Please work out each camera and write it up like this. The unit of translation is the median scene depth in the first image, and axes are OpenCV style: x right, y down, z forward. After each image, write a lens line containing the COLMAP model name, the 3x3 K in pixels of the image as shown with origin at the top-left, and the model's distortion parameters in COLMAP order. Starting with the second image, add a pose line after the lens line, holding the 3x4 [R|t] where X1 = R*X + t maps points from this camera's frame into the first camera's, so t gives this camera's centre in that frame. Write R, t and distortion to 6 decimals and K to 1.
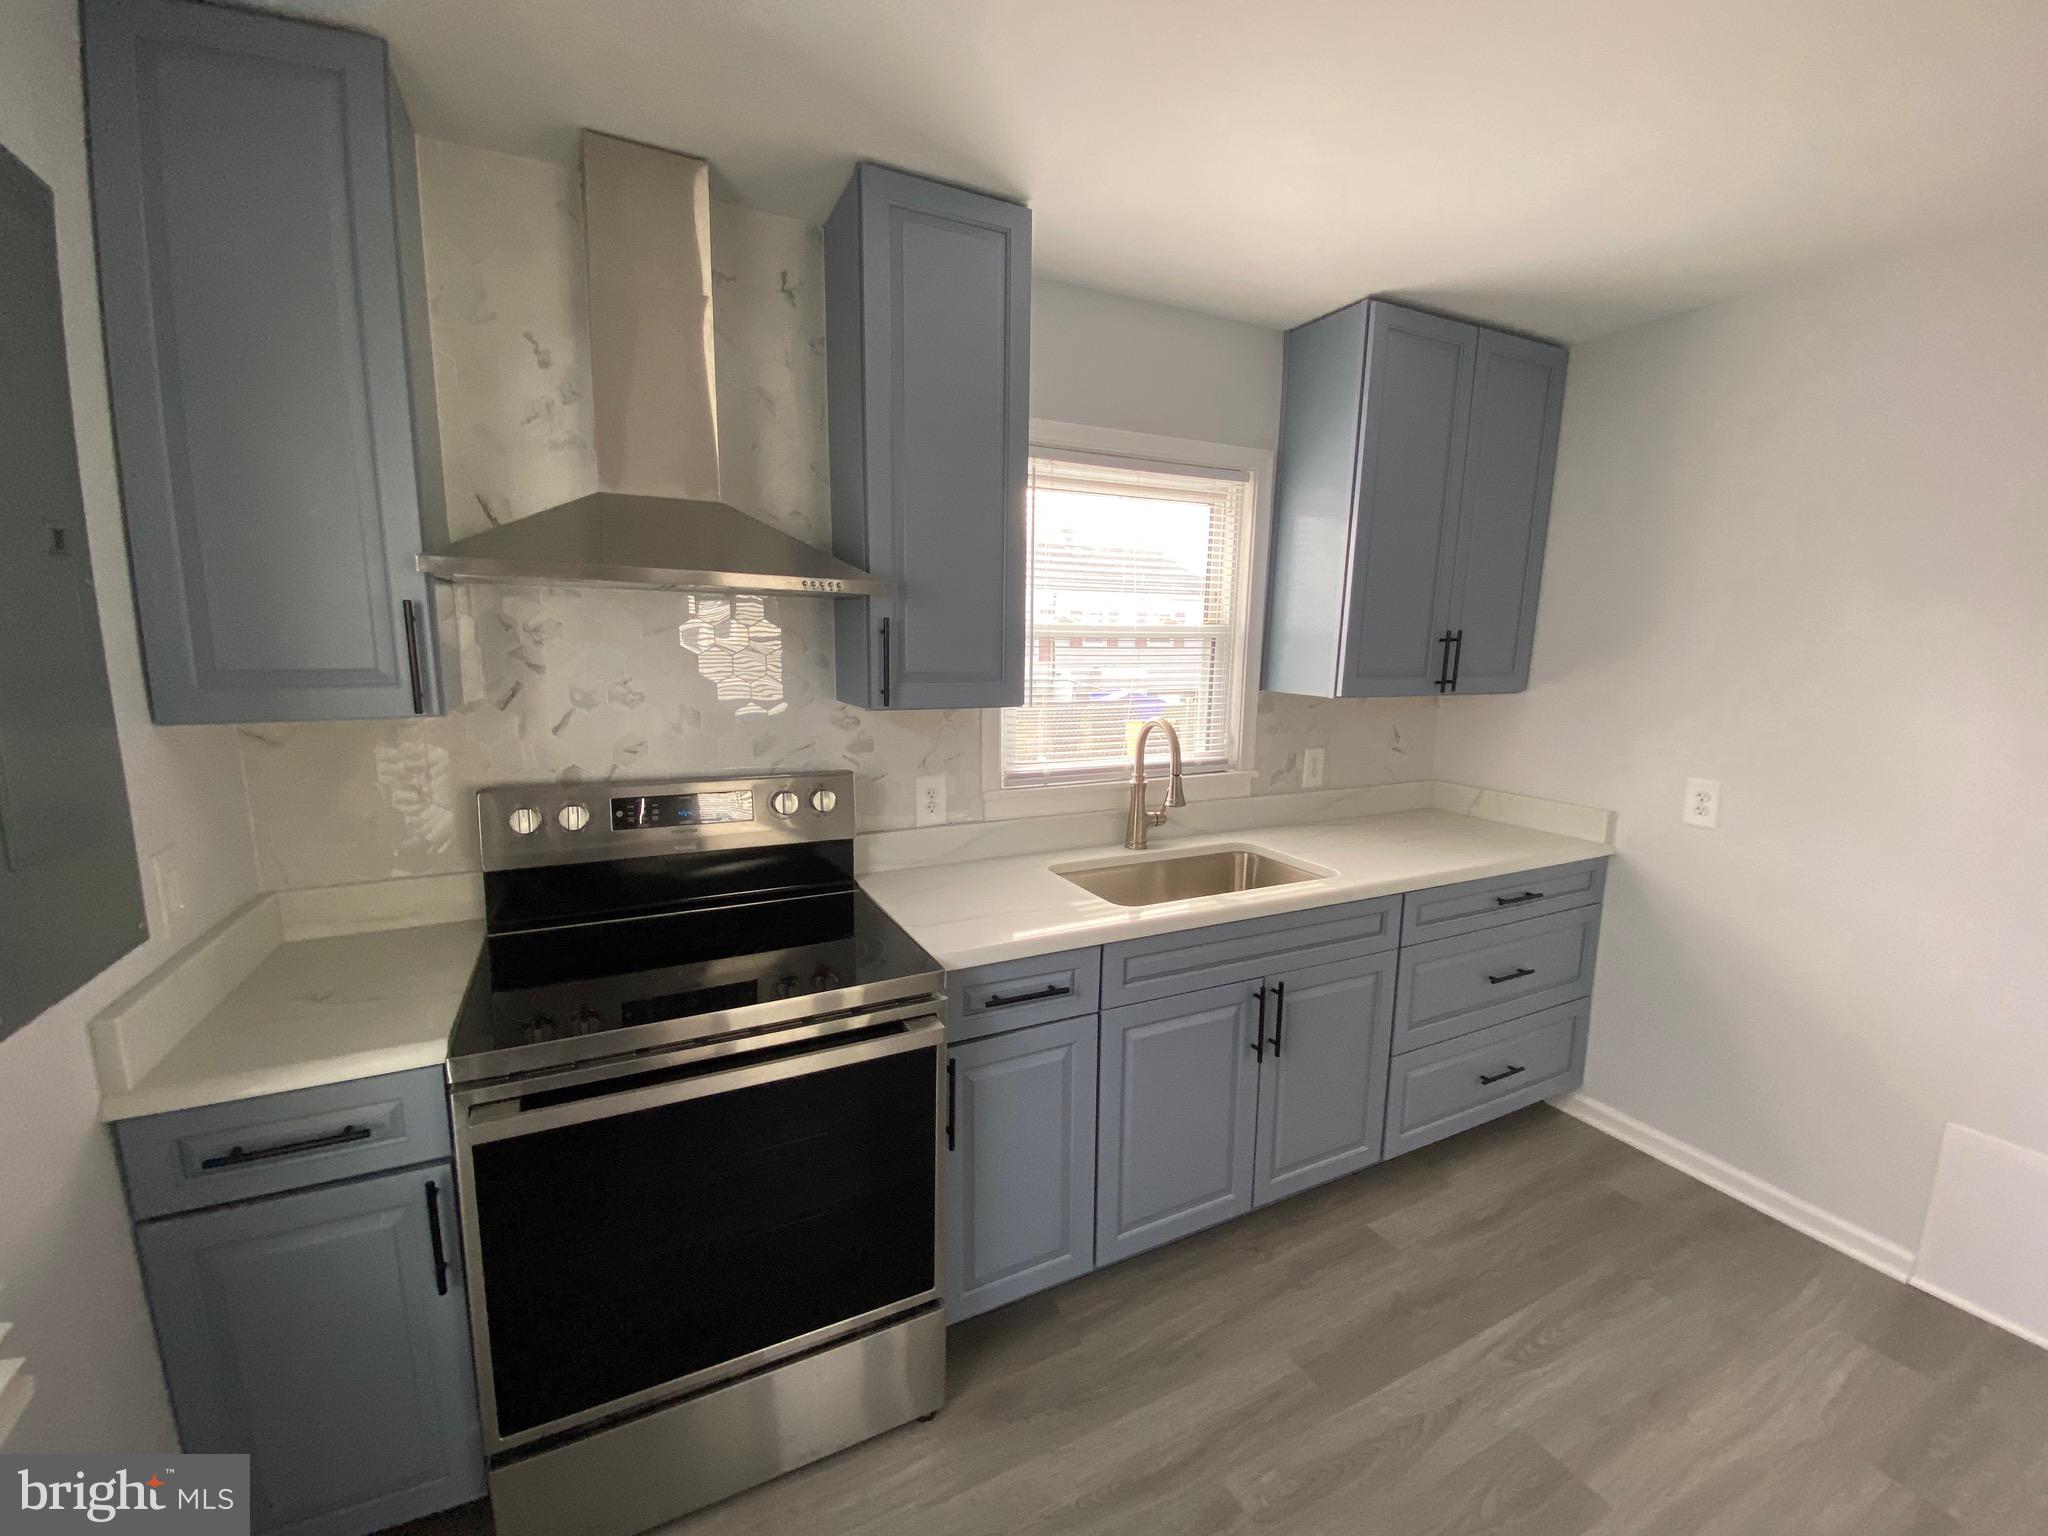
lens RADIAL K [[824.7, 0, 1023.8], [0, 824.7, 769.0], [0, 0, 1]] dist [-0.001896, -0.006591]
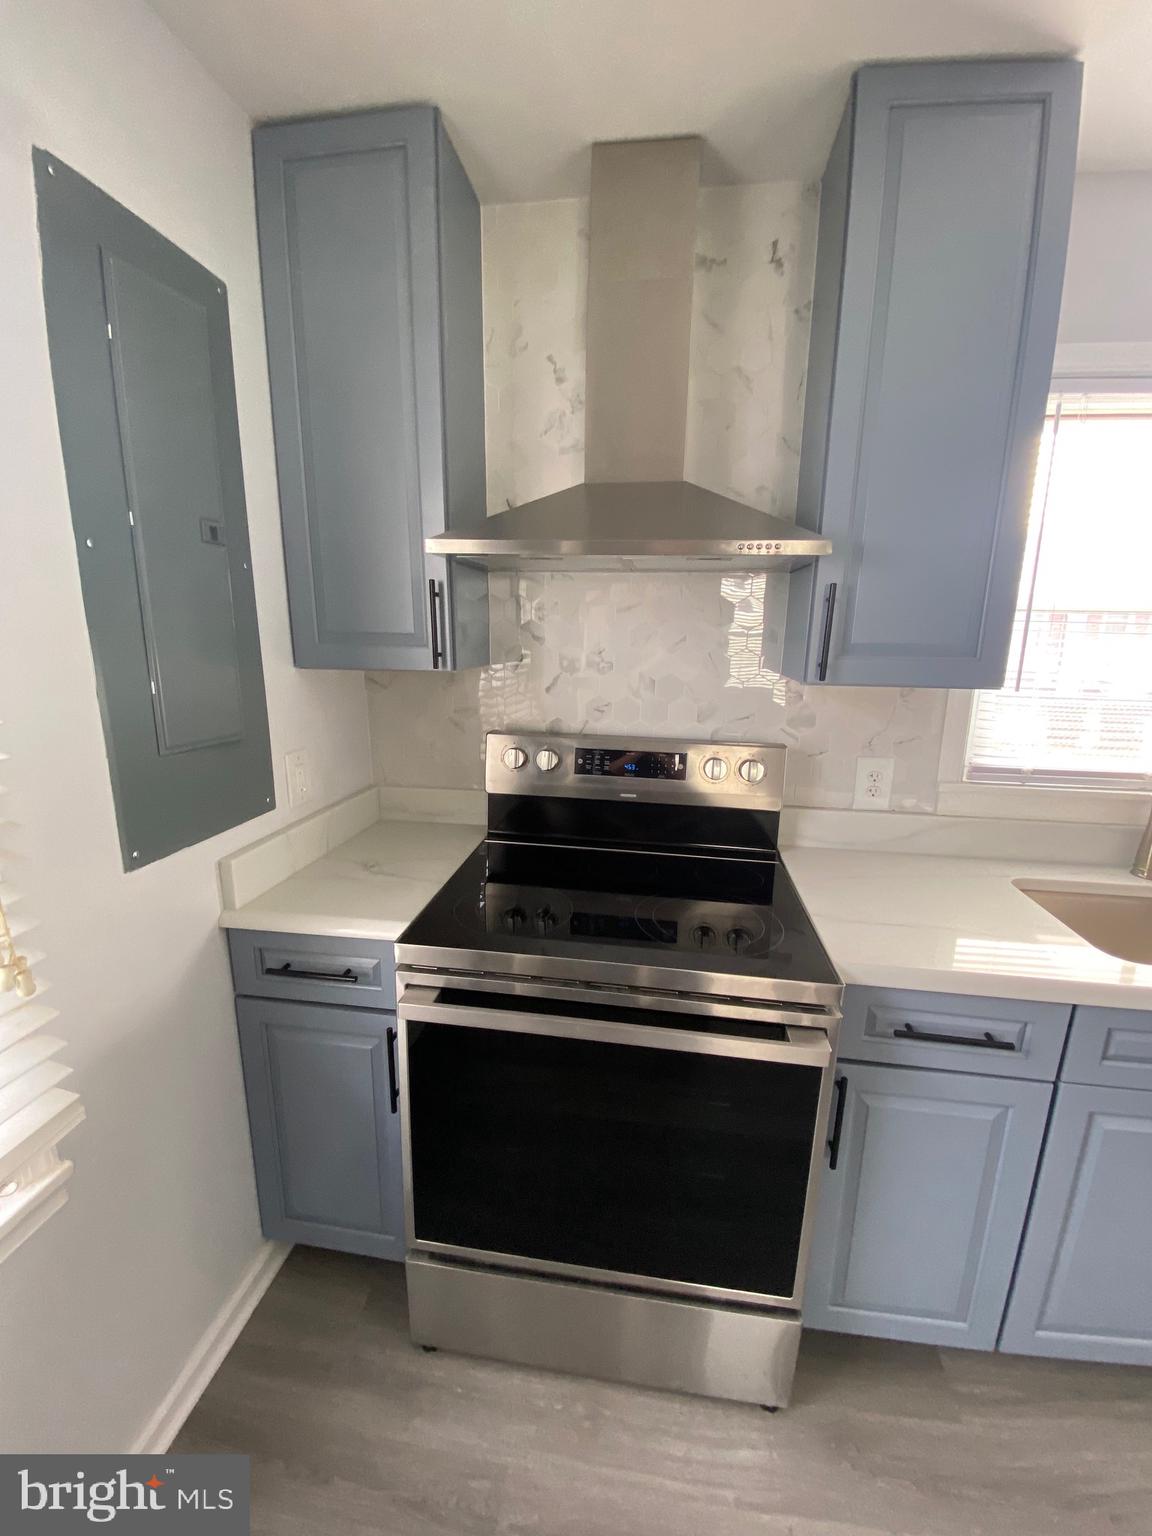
lens RADIAL K [[618.5, 0, 574.8], [0, 618.5, 764.0], [0, 0, 1]] dist [-0.001896, -0.006591]
pose [[0.818569, 0.123096, -0.561063, 0.006356], [-0.094613, 0.992321, 0.079676, -0.011148], [0.566562, -0.012136, 0.823930, 0.232933]]
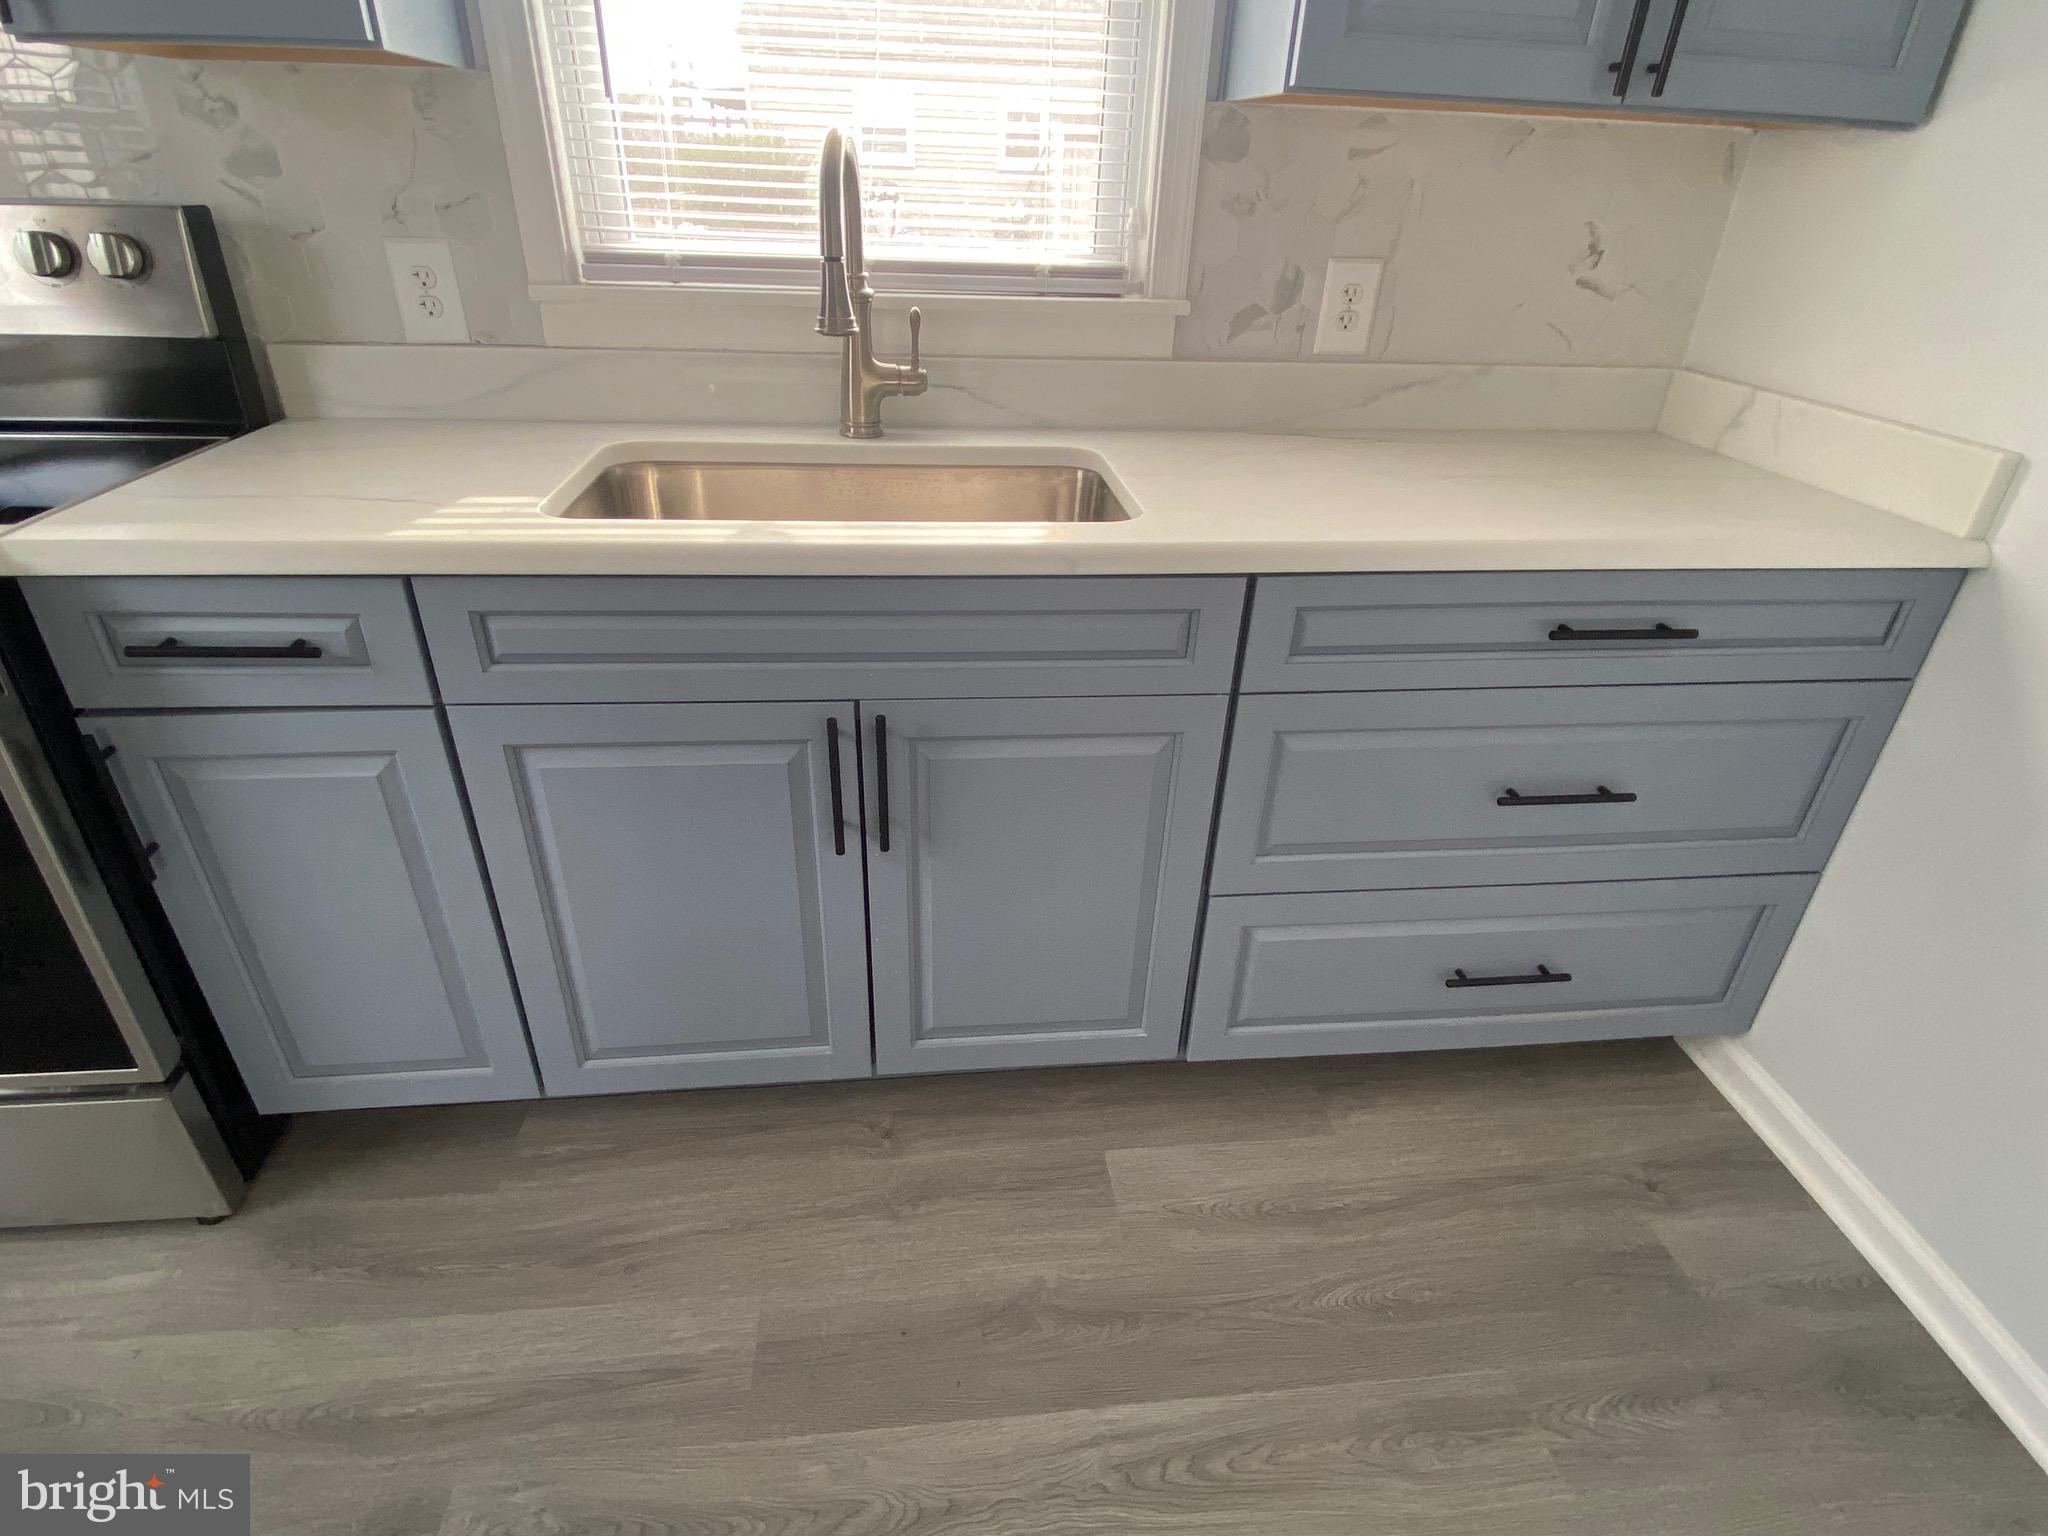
lens RADIAL K [[1037.2, 0, 1021.1], [0, 1037.2, 757.8], [0, 0, 1]] dist [0.012621, -0.015660]
pose [[0.937967, 0.186707, -0.292163, 0.590847], [-0.074347, 0.931338, 0.356486, 0.059455], [0.338660, -0.312651, 0.887445, 0.491279]]
